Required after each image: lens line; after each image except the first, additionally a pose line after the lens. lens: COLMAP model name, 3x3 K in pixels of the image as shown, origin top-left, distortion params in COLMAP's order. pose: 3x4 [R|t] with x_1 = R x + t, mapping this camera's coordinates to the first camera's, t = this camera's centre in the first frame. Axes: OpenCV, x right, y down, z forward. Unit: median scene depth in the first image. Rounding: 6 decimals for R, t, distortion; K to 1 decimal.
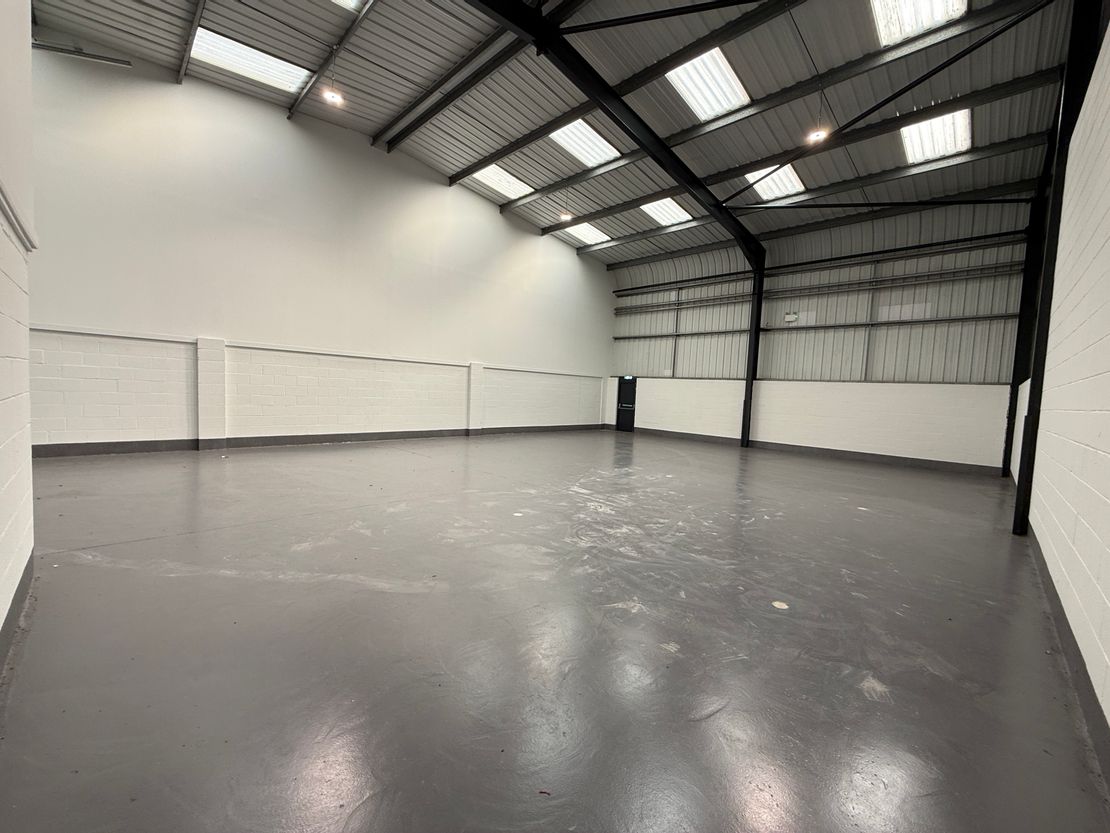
lens RADIAL K [[443.3, 0, 555.0], [0, 443.3, 416.5], [0, 0, 1]] dist [-0.000532, 0.000038]
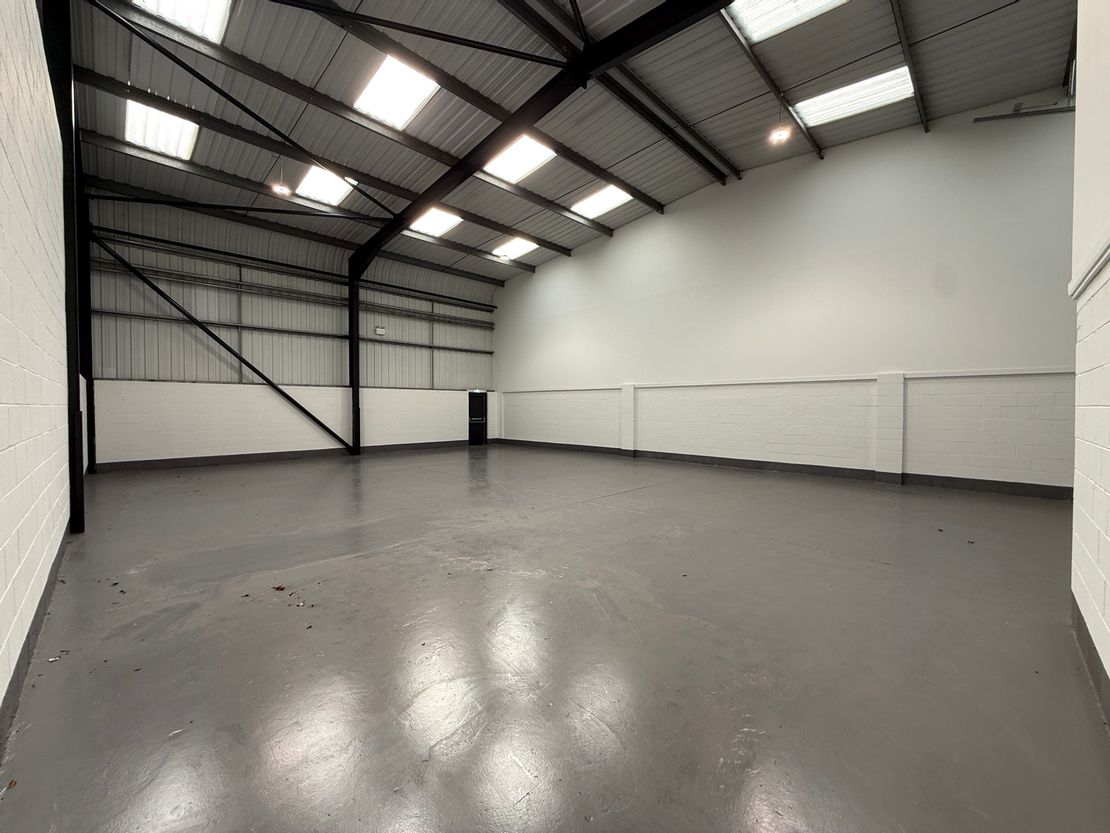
lens RADIAL K [[443.3, 0, 555.0], [0, 443.3, 416.5], [0, 0, 1]] dist [-0.000532, 0.000038]
pose [[-0.017937, -0.074301, 0.997075, -0.655581], [0.062321, 0.995213, 0.075283, -0.073862], [-0.997895, 0.063489, -0.013220, 0.654385]]
